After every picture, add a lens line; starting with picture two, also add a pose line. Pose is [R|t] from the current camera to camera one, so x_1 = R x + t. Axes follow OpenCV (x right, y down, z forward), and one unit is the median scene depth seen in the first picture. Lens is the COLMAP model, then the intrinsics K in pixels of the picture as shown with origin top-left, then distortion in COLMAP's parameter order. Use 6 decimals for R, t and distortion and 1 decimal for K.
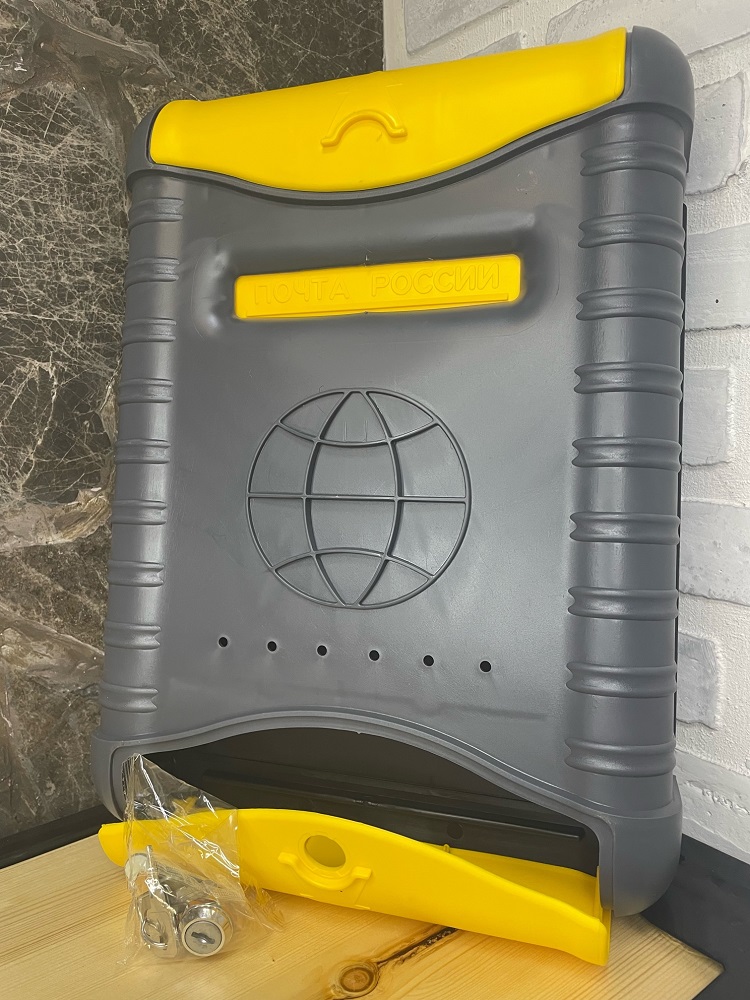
lens RADIAL K [[770.1, 0, 368.0], [0, 770.1, 497.2], [0, 0, 1]] dist [0.073689, -0.114656]
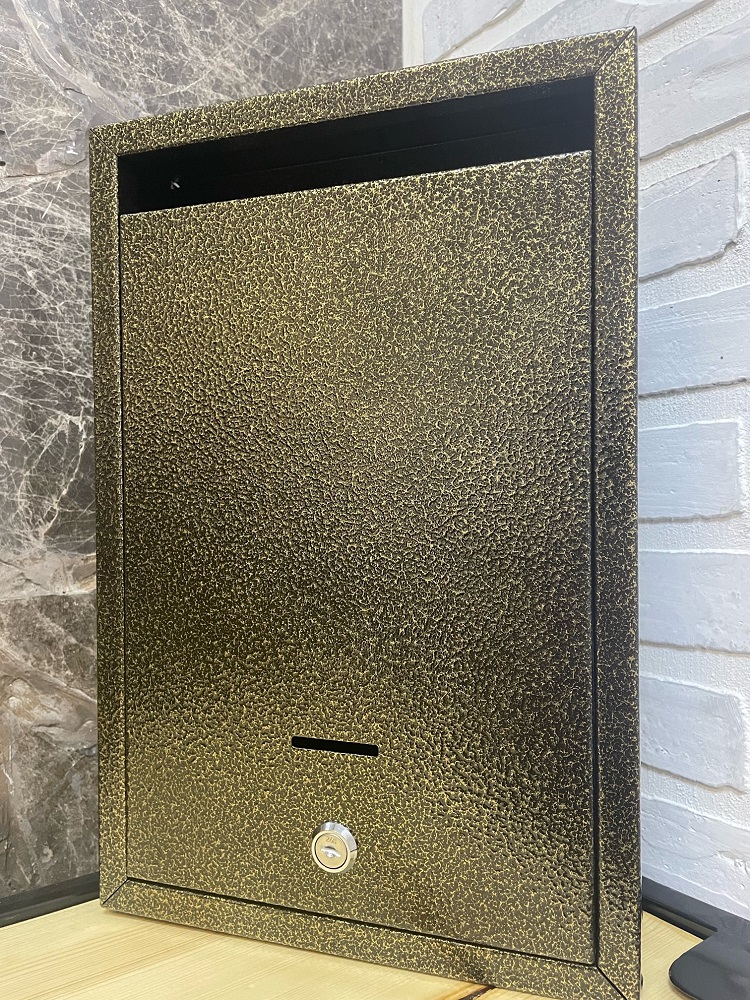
lens RADIAL K [[770.1, 0, 373.7], [0, 770.1, 495.0], [0, 0, 1]] dist [0.073689, -0.114656]
pose [[0.999820, 0.013491, -0.013317, -0.001418], [-0.015390, 0.987840, -0.154712, 0.084752], [0.011068, 0.154889, 0.987870, -0.006017]]
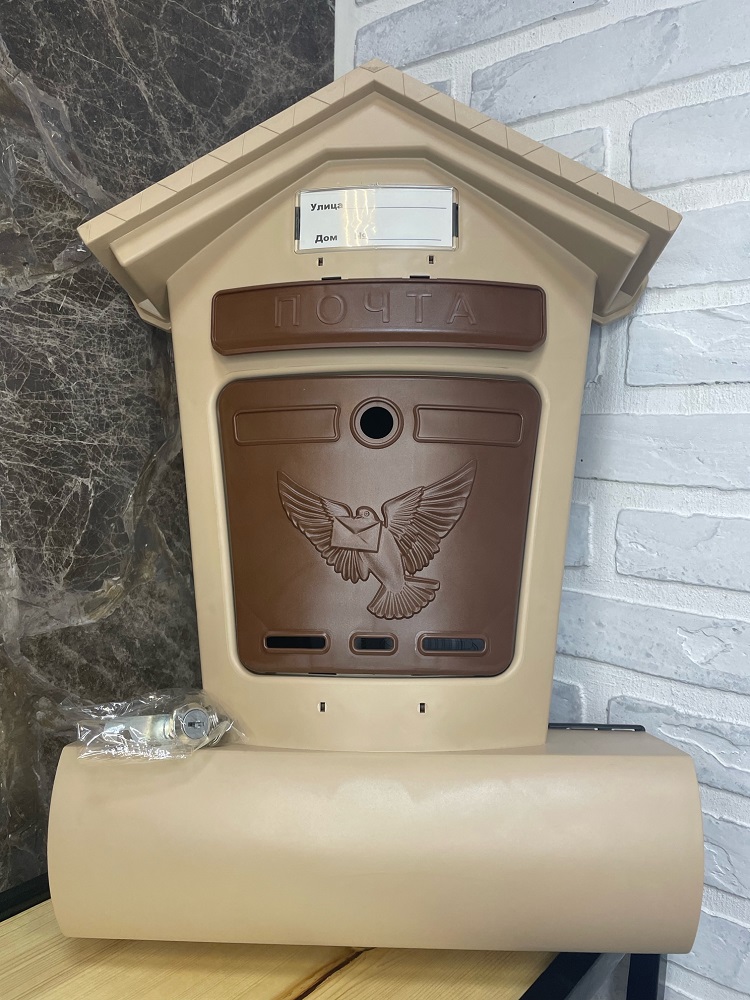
lens RADIAL K [[770.1, 0, 379.2], [0, 770.1, 493.0], [0, 0, 1]] dist [0.073689, -0.114656]
pose [[0.968277, 0.024334, 0.248691, -0.268487], [-0.011201, 0.998473, -0.054086, -0.087624], [-0.249627, 0.049585, 0.967072, -0.313118]]
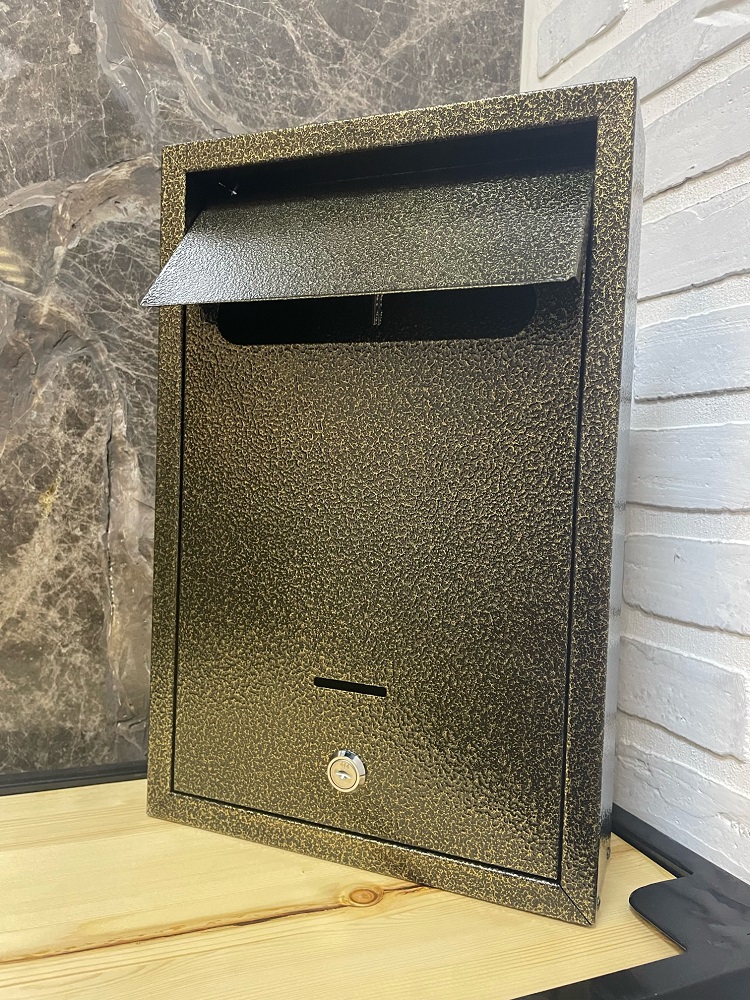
lens RADIAL K [[770.1, 0, 368.9], [0, 770.1, 496.7], [0, 0, 1]] dist [0.073689, -0.114656]
pose [[0.964192, 0.076765, -0.253853, 0.181824], [-0.105120, 0.989412, -0.100071, 0.093842], [0.243483, 0.123173, 0.962052, -0.164801]]
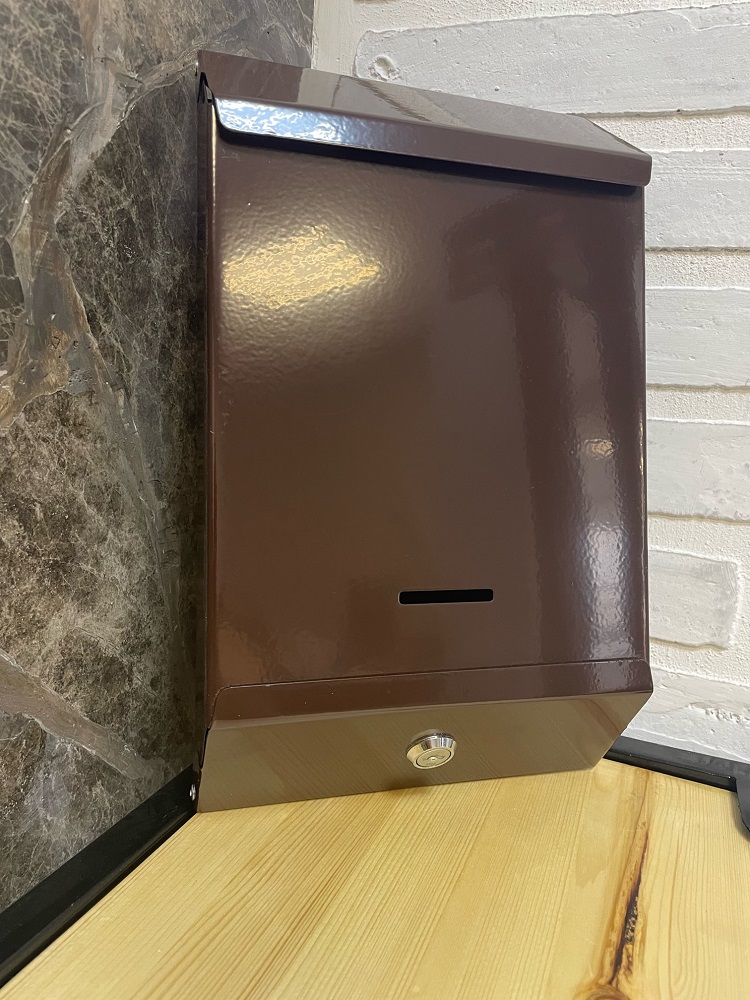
lens RADIAL K [[770.1, 0, 381.4], [0, 770.1, 493.8], [0, 0, 1]] dist [0.073689, -0.114656]
pose [[0.841225, -0.007774, 0.540630, -0.448038], [-0.013868, 0.999257, 0.035947, 0.058863], [-0.540508, -0.037737, 0.840492, 0.360871]]
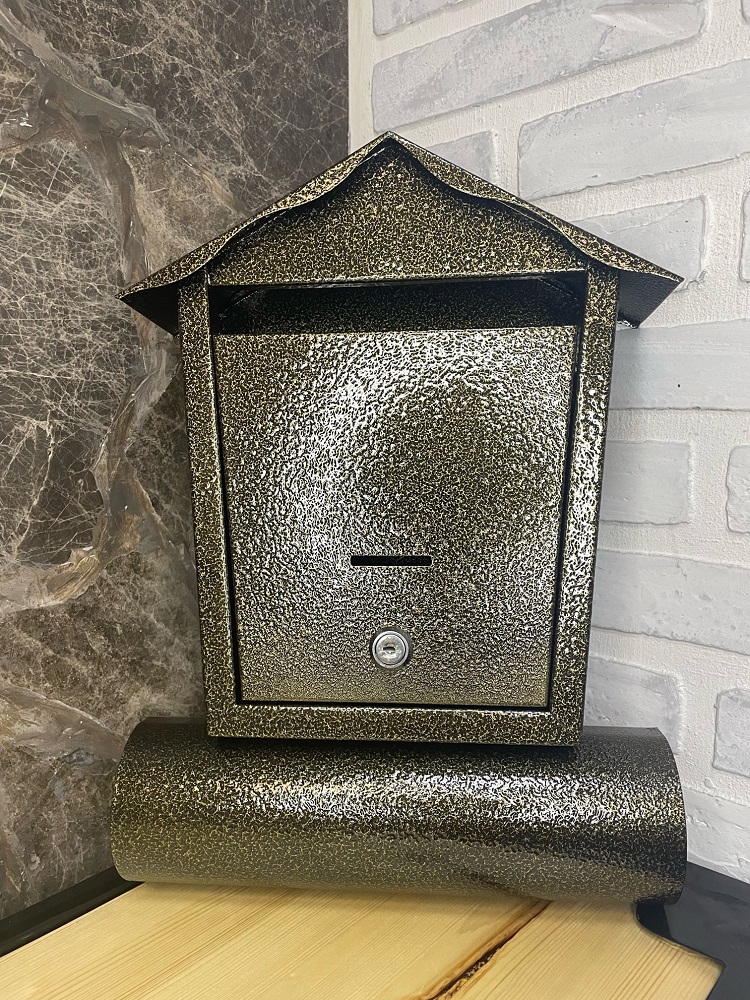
lens RADIAL K [[770.1, 0, 373.8], [0, 770.1, 495.8], [0, 0, 1]] dist [0.073689, -0.114656]
pose [[0.978144, -0.001357, 0.207922, -0.210828], [0.007500, 0.999558, -0.028757, -0.048079], [-0.207791, 0.029688, 0.977723, -0.037184]]
